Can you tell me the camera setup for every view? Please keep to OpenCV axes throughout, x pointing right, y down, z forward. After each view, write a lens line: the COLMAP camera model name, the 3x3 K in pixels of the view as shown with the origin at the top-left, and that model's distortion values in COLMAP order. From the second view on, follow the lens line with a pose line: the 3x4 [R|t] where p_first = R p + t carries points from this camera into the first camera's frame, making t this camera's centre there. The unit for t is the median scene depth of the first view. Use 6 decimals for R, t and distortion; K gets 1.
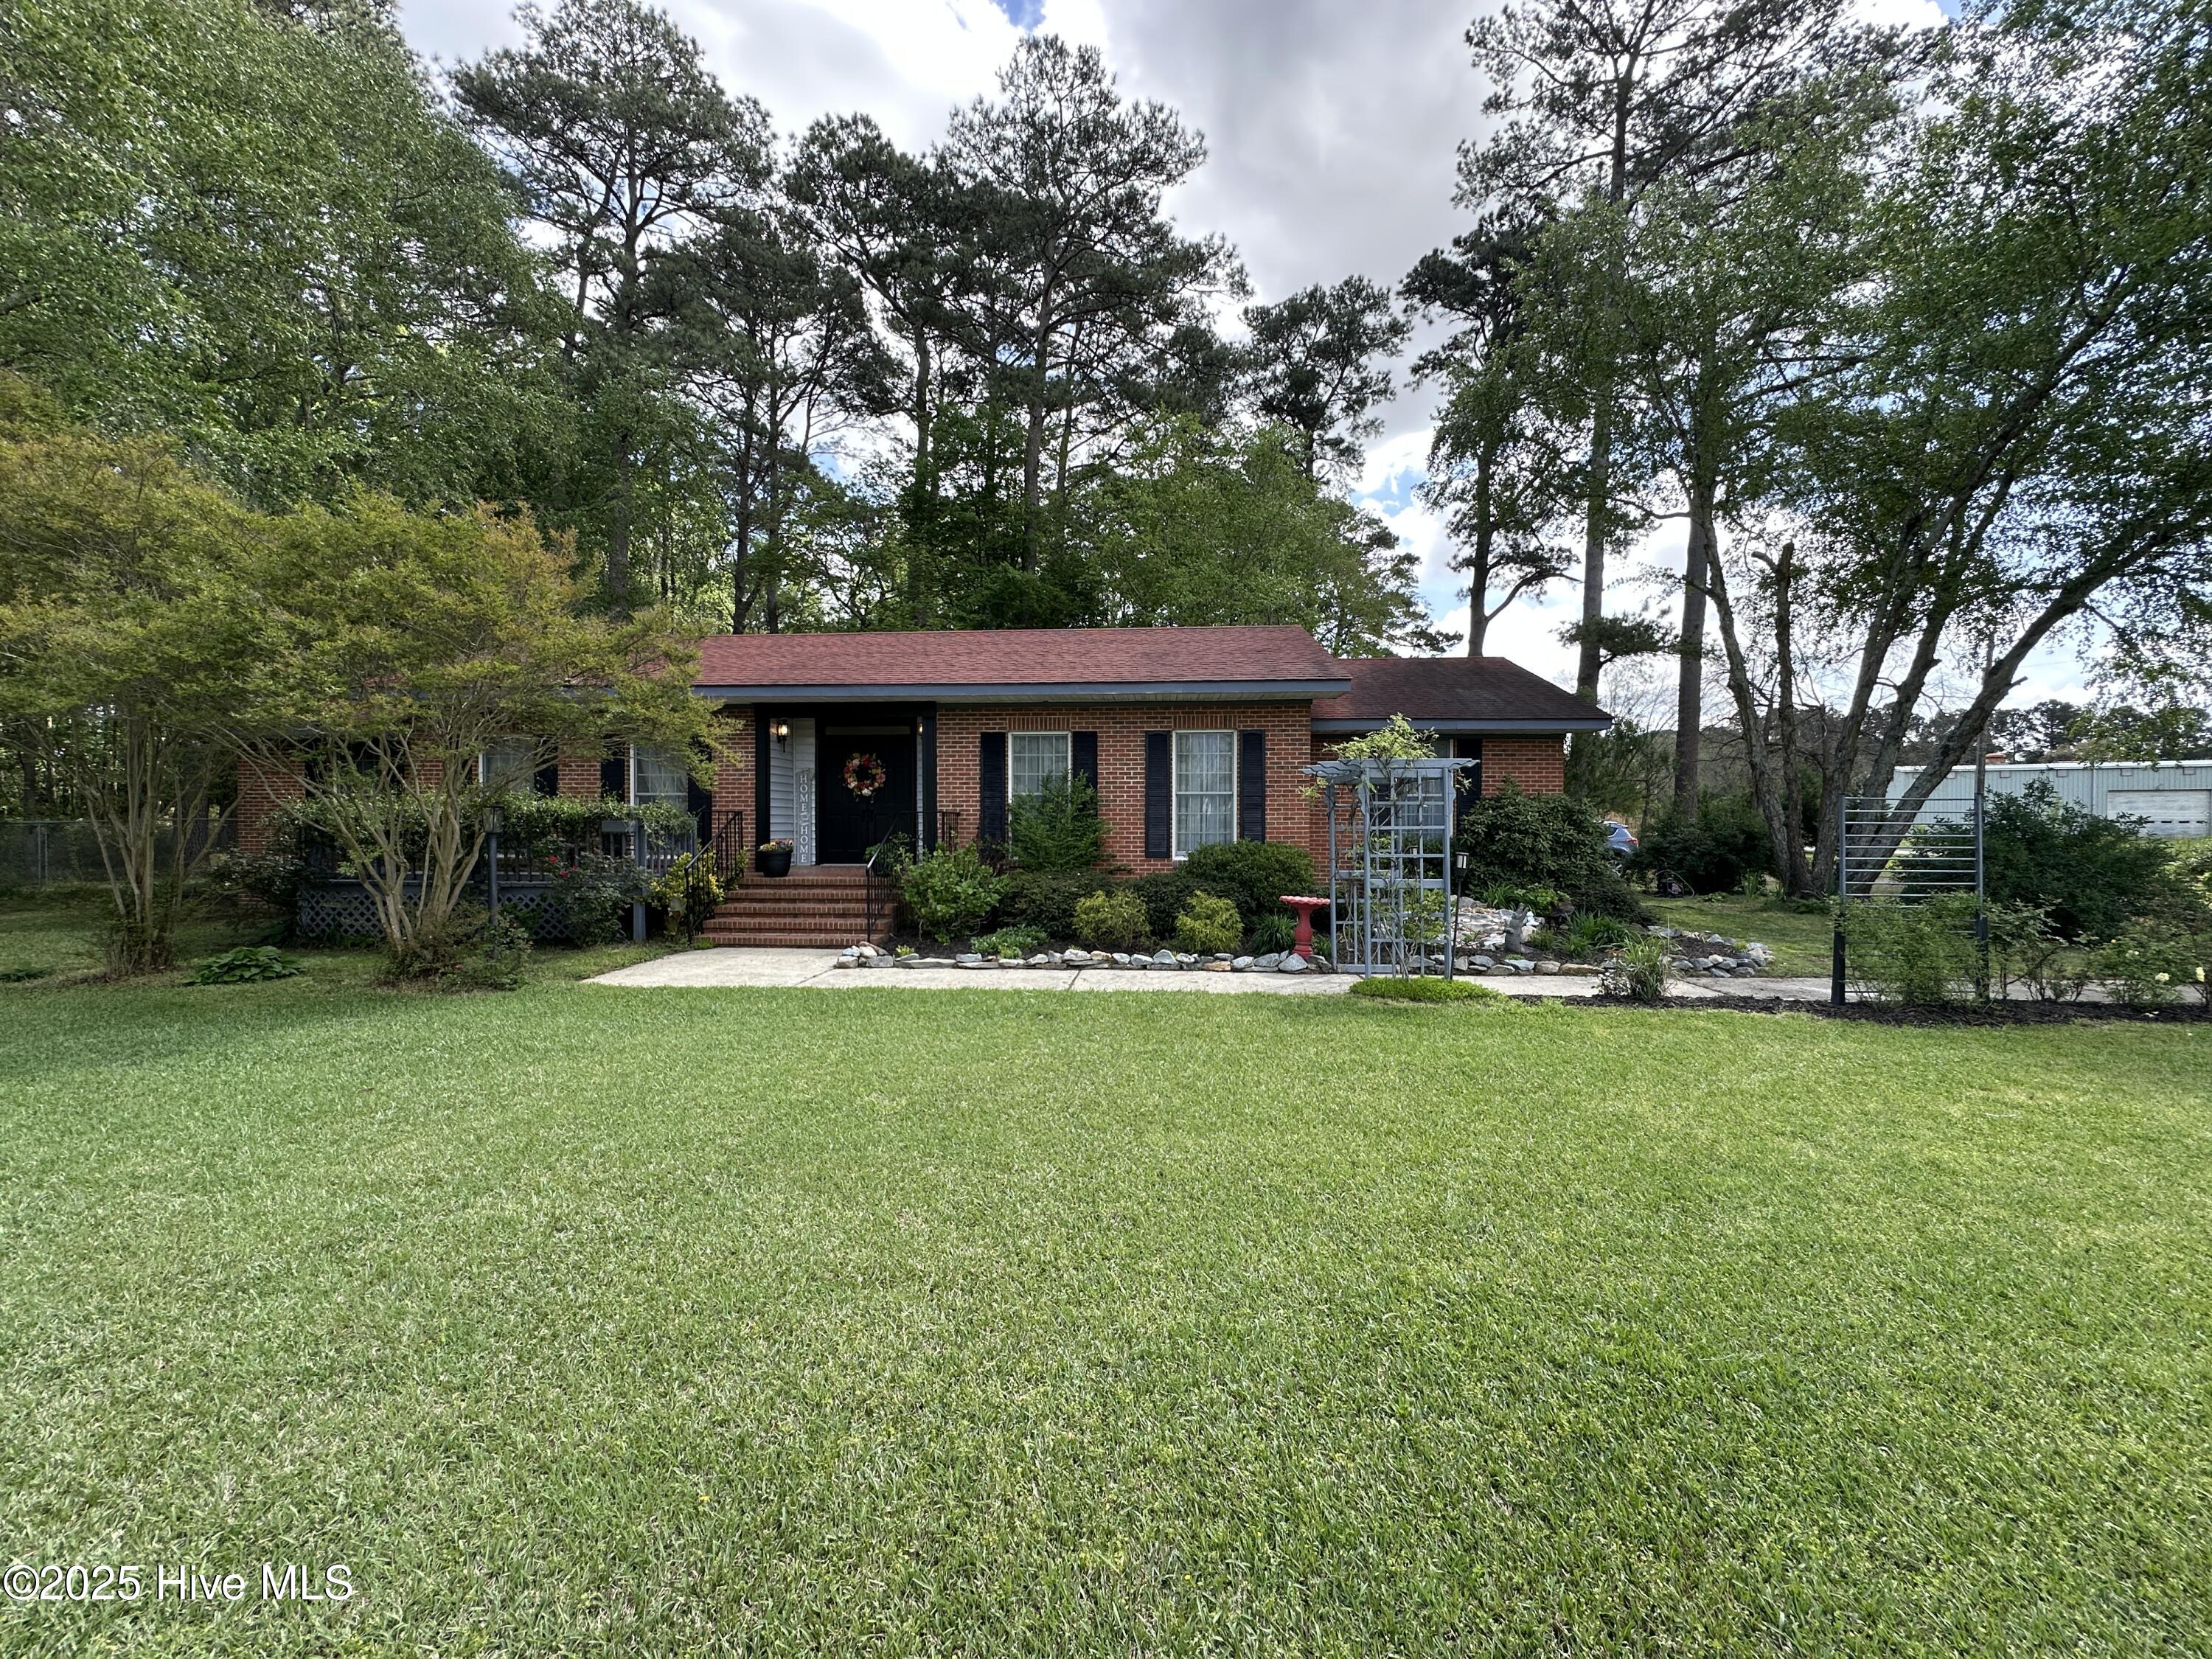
lens RADIAL K [[882.0, 0, 1106.0], [0, 882.0, 829.5], [0, 0, 1]] dist [0.001868, 0.000054]
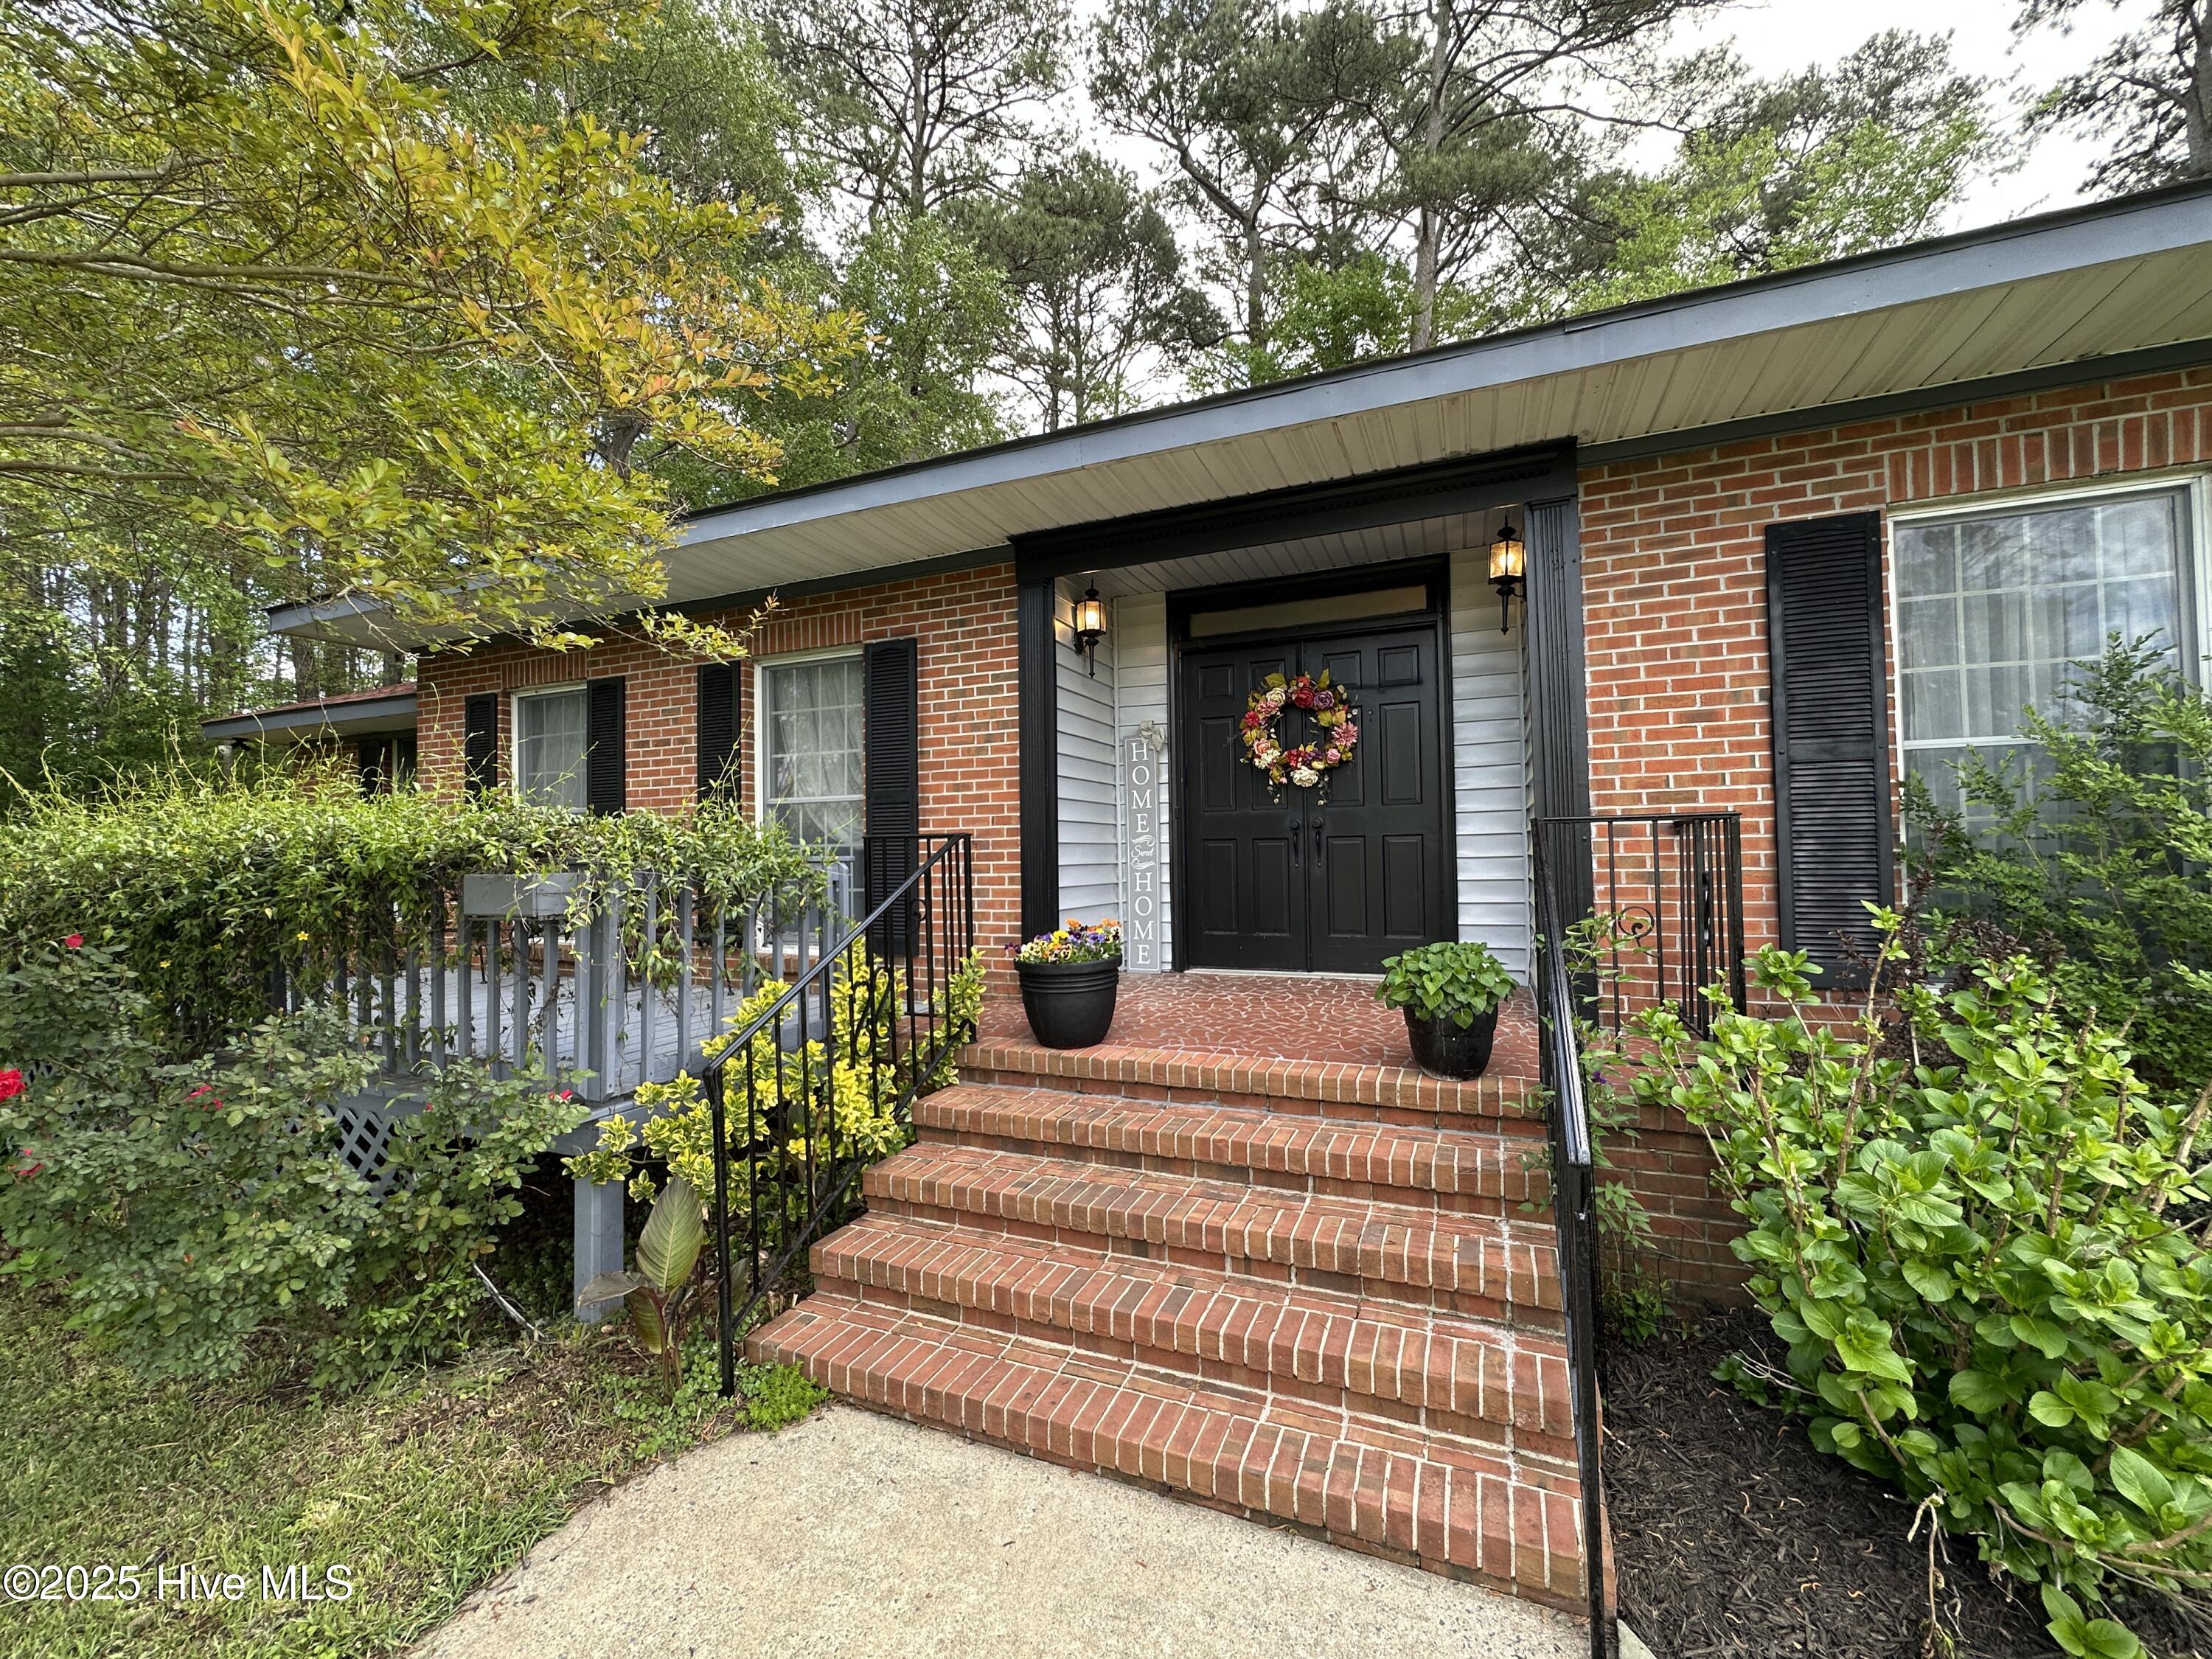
lens RADIAL K [[882.0, 0, 1106.0], [0, 882.0, 829.5], [0, 0, 1]] dist [0.001868, 0.000054]
pose [[0.943376, -0.022438, -0.330967, -0.249274], [0.011954, 0.999361, -0.033678, -0.009896], [0.331511, 0.027815, 0.943041, 0.684388]]
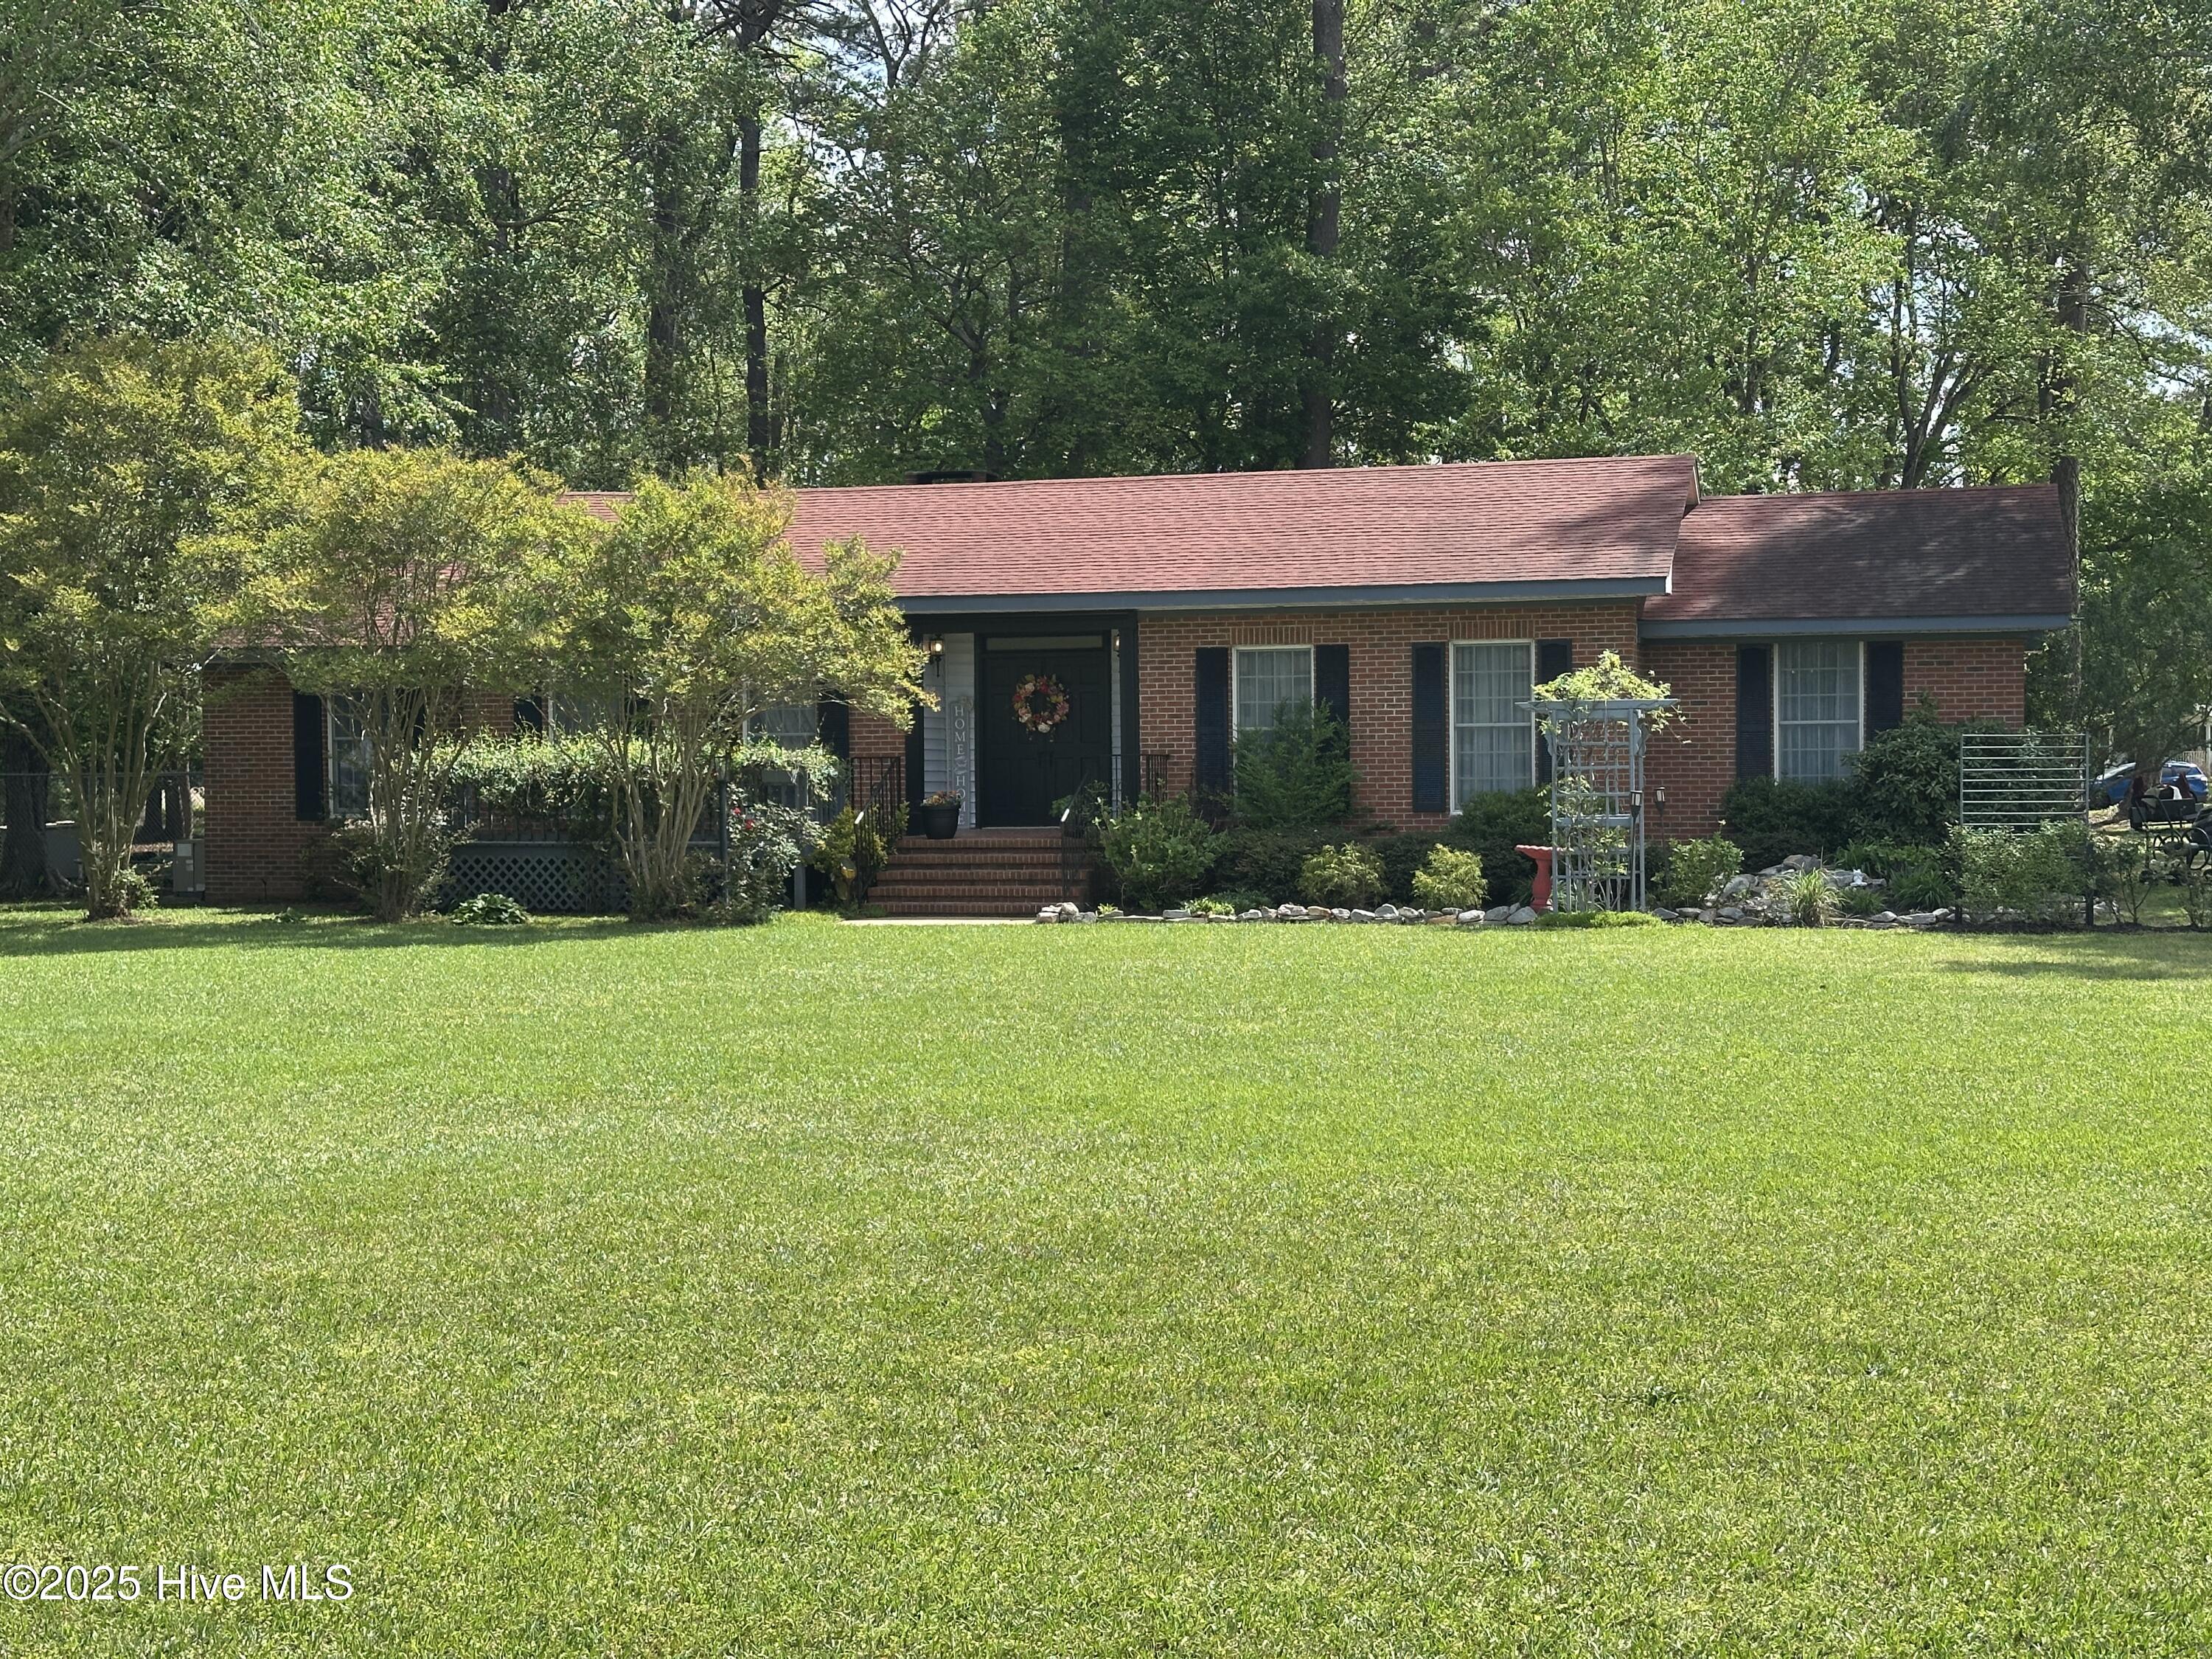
lens RADIAL K [[3134.4, 0, 1106.0], [0, 3134.4, 829.5], [0, 0, 1]] dist [0.004317, 0.002520]
pose [[0.981188, -0.006275, -0.192953, 0.302381], [0.008236, 0.999922, 0.009366, 0.019315], [0.192879, -0.010779, 0.981163, -1.666364]]
